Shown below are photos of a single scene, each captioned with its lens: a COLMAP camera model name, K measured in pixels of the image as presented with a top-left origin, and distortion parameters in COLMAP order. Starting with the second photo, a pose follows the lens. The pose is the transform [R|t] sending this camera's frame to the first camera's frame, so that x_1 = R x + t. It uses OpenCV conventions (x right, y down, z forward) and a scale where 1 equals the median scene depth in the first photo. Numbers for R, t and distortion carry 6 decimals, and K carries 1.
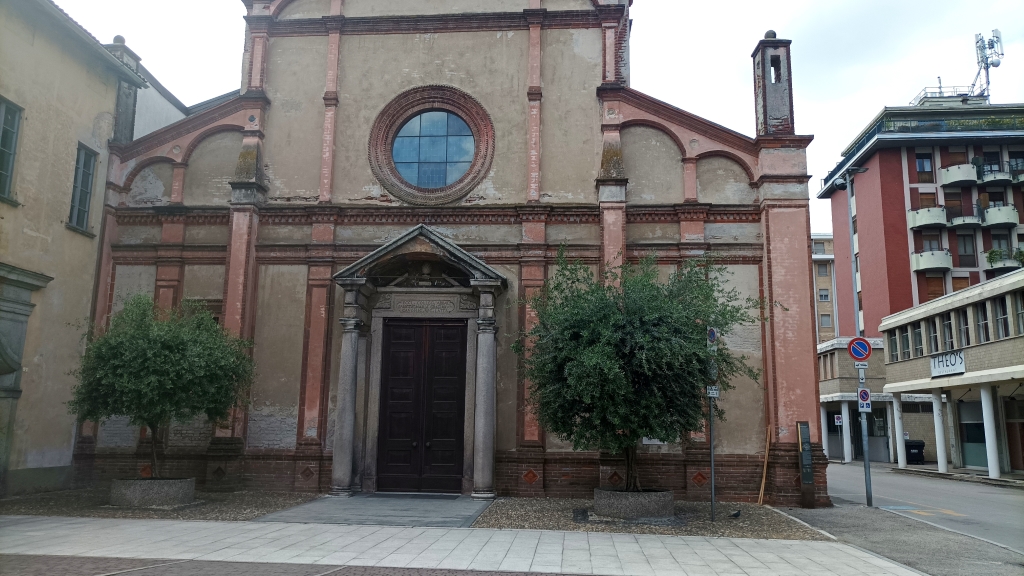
lens RADIAL K [[748.7, 0, 512.0], [0, 748.7, 288.0], [0, 0, 1]] dist [0.048533, -0.051331]
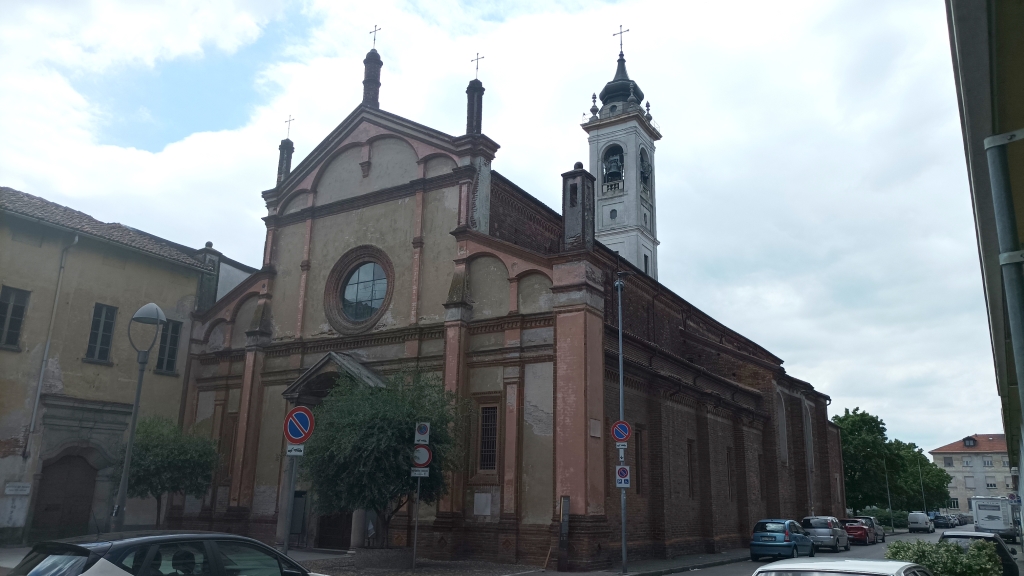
lens RADIAL K [[748.7, 0, 512.0], [0, 748.7, 288.0], [0, 0, 1]] dist [0.048533, -0.051331]
pose [[0.888286, -0.120212, -0.443279, 0.761225], [0.076259, 0.990346, -0.115753, -0.013582], [0.452915, 0.069018, 0.888878, -0.093858]]
